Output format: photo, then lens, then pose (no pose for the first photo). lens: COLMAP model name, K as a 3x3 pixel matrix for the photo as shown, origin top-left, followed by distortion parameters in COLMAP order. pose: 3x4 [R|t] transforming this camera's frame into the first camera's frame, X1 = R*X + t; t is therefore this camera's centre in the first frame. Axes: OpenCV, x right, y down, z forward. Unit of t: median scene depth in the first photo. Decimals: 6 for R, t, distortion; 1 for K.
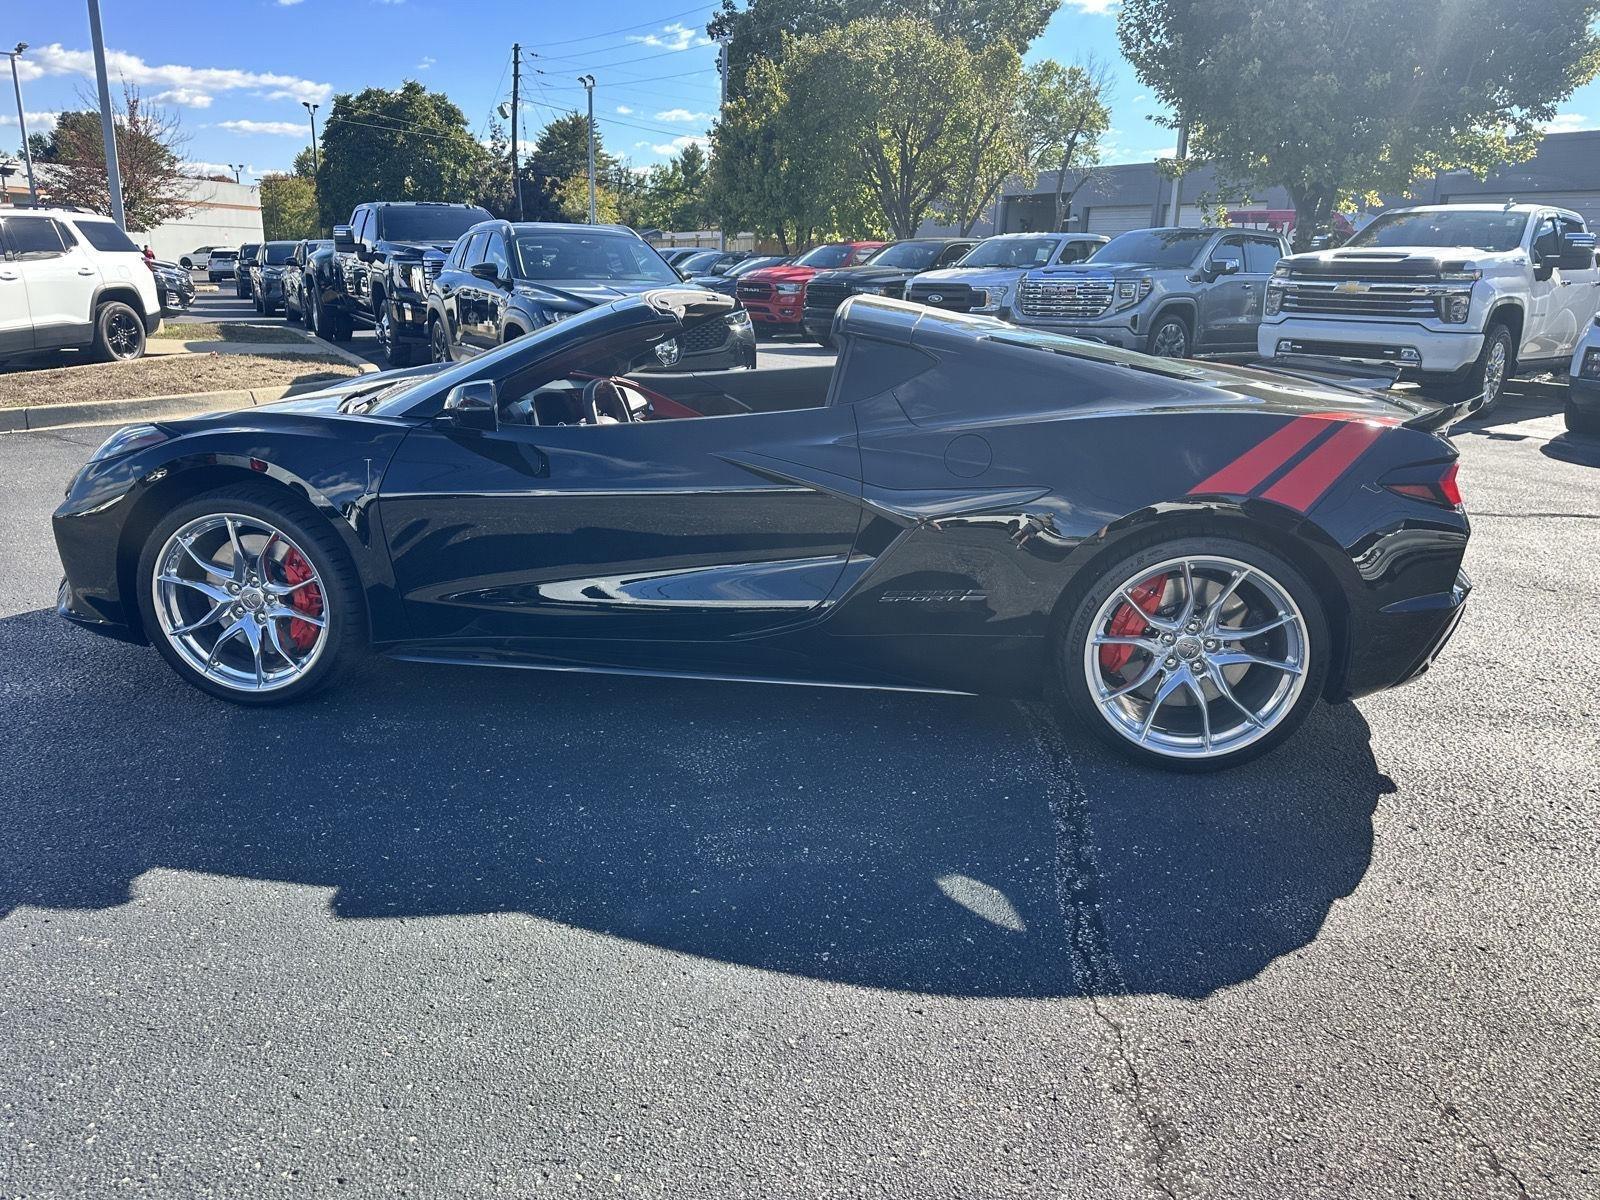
lens RADIAL K [[1135.3, 0, 799.0], [0, 1135.3, 592.8], [0, 0, 1]] dist [0.029392, -0.035952]
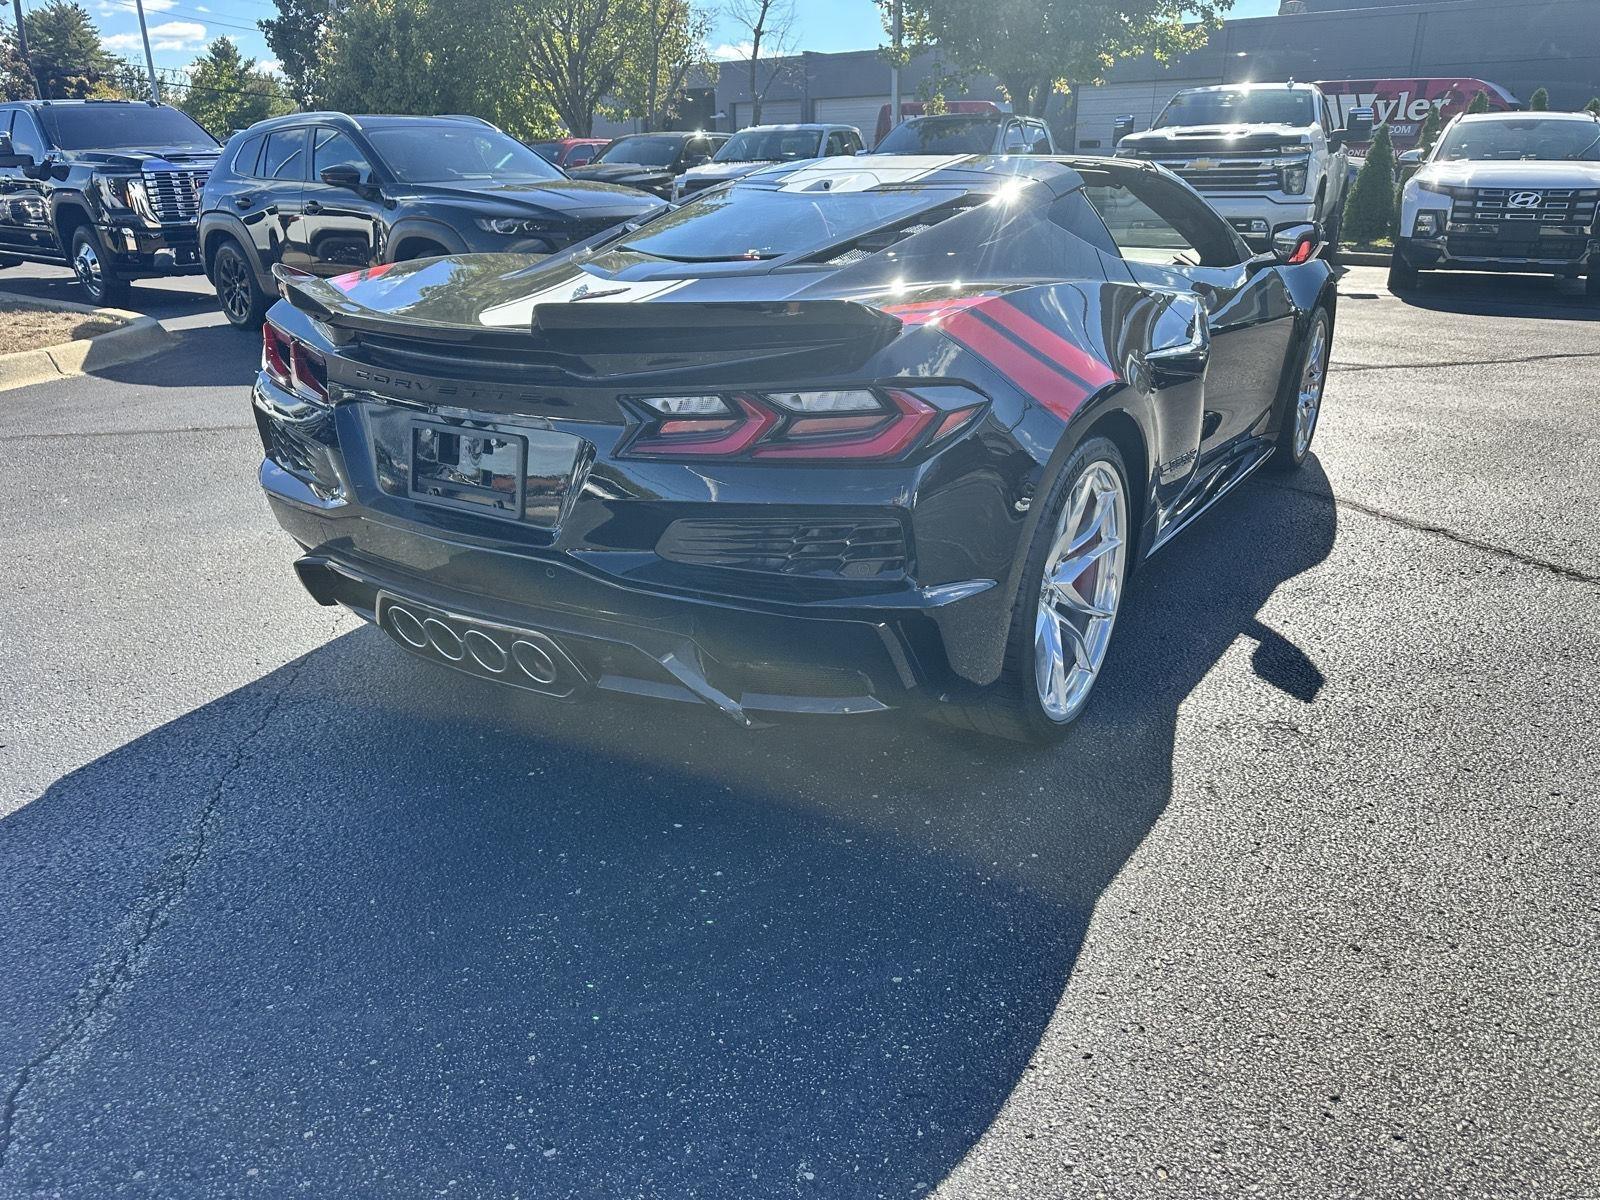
lens RADIAL K [[1135.3, 0, 798.0], [0, 1135.3, 593.4], [0, 0, 1]] dist [0.029392, -0.035952]
pose [[0.935189, -0.152803, 0.319489, -0.143696], [0.128358, 0.987036, 0.096352, -0.014478], [-0.330070, -0.049098, 0.942679, 0.061742]]
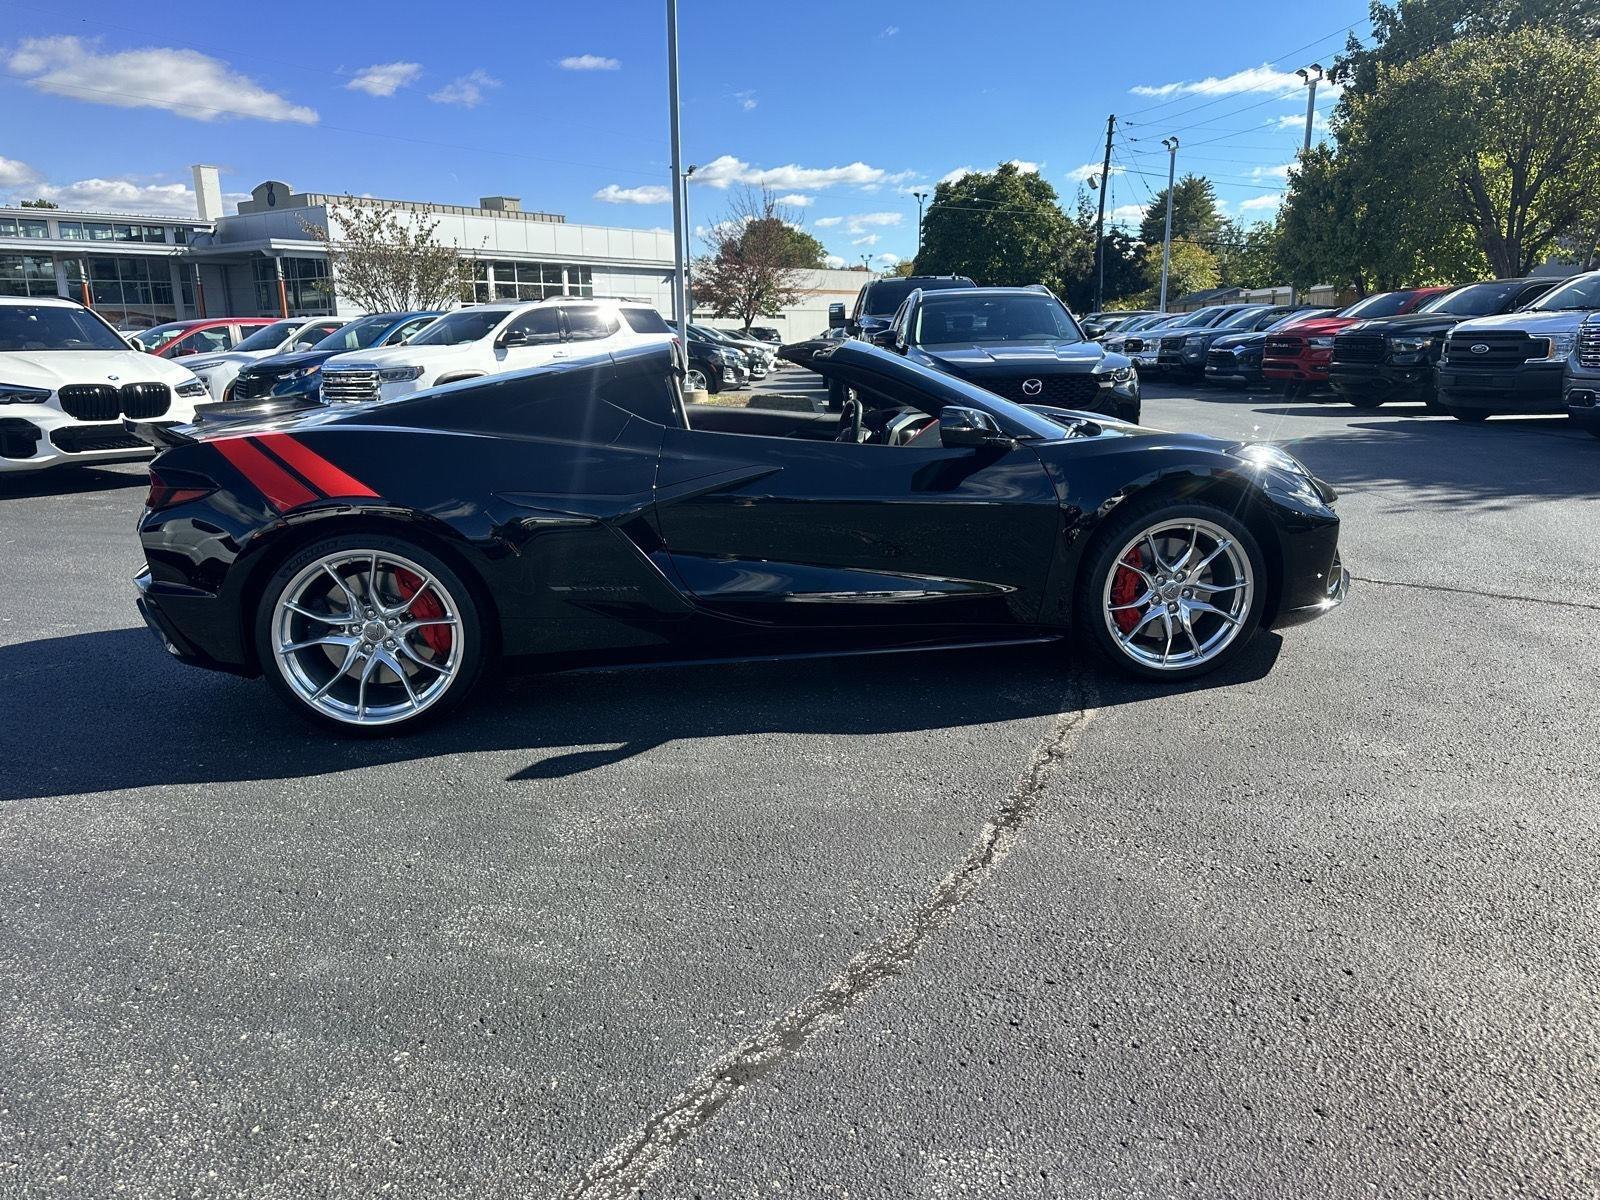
lens RADIAL K [[1135.3, 0, 809.4], [0, 1135.3, 600.9], [0, 0, 1]] dist [0.029392, -0.035952]
pose [[0.876212, 0.077404, -0.475668, 0.086623], [-0.100601, 0.994650, -0.023457, -0.006473], [0.471308, 0.068406, 0.879312, 0.039922]]
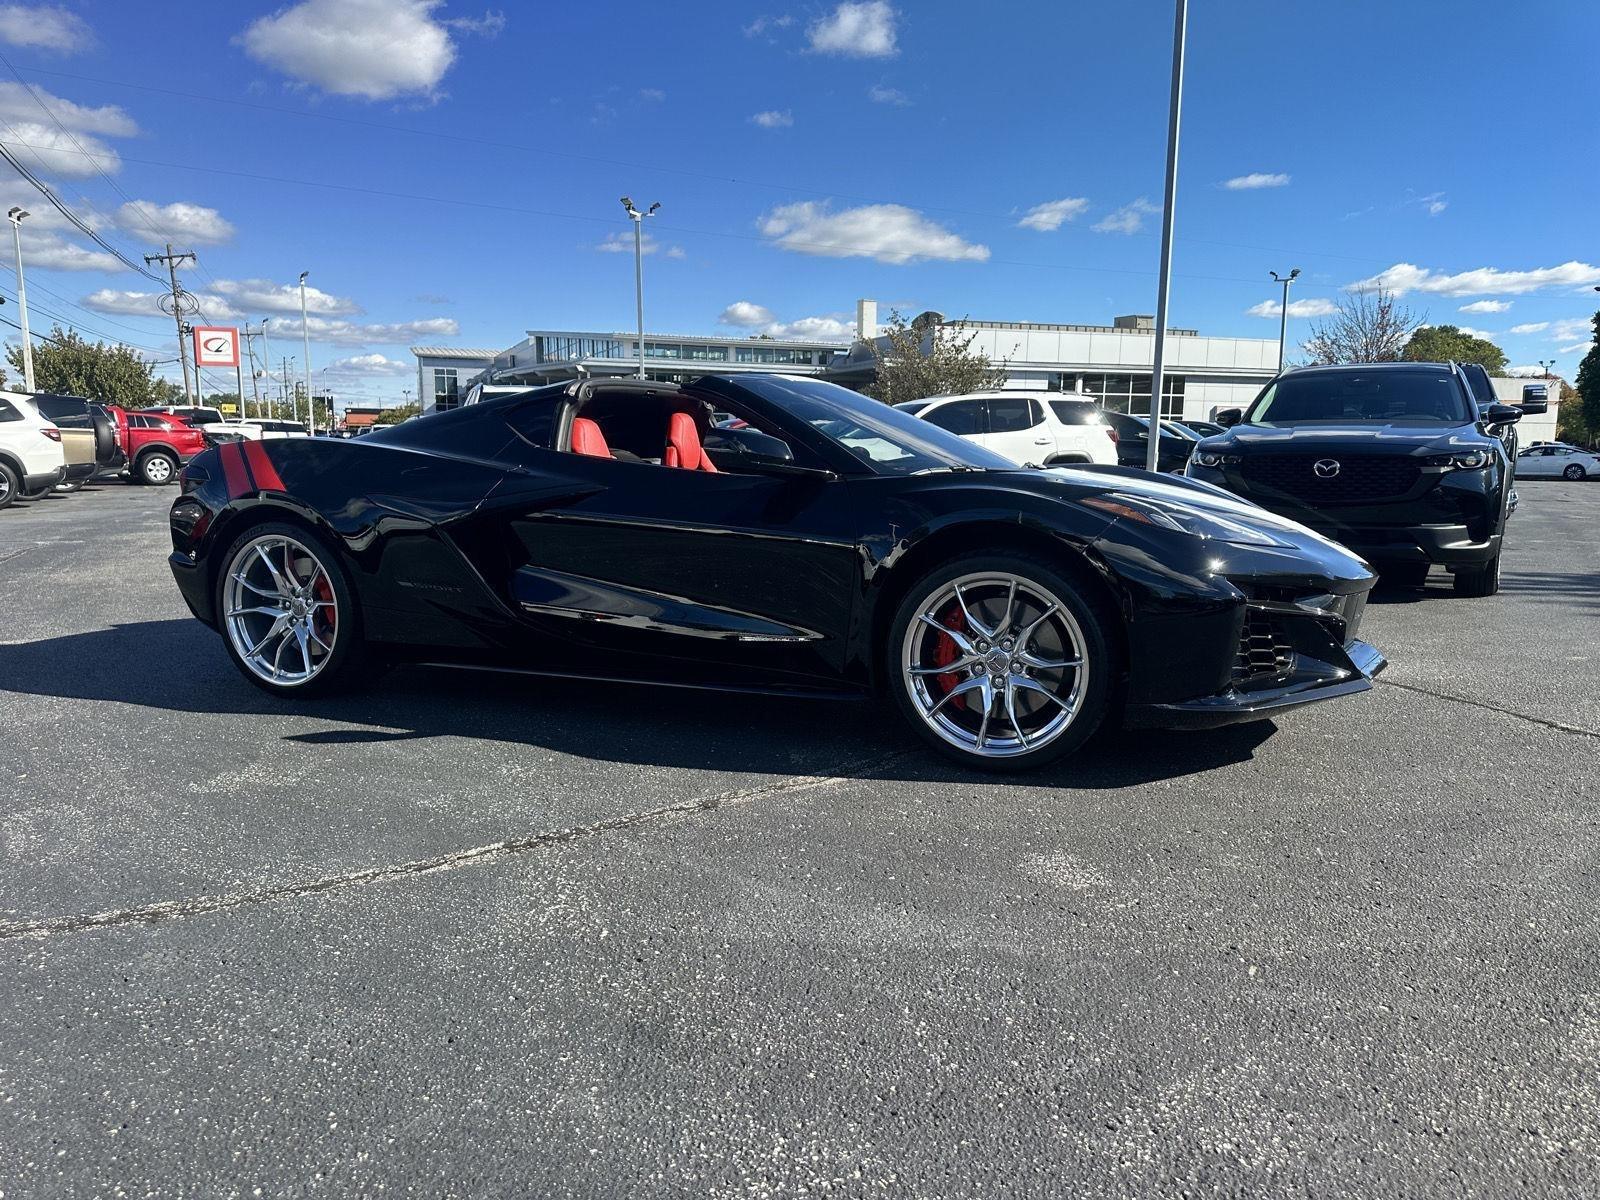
lens RADIAL K [[1135.3, 0, 811.4], [0, 1135.3, 605.9], [0, 0, 1]] dist [0.029392, -0.035952]
pose [[0.507069, 0.098549, -0.856253, 0.179924], [-0.232859, 0.972163, -0.026008, -0.017266], [0.829854, 0.212574, 0.515902, 0.144001]]
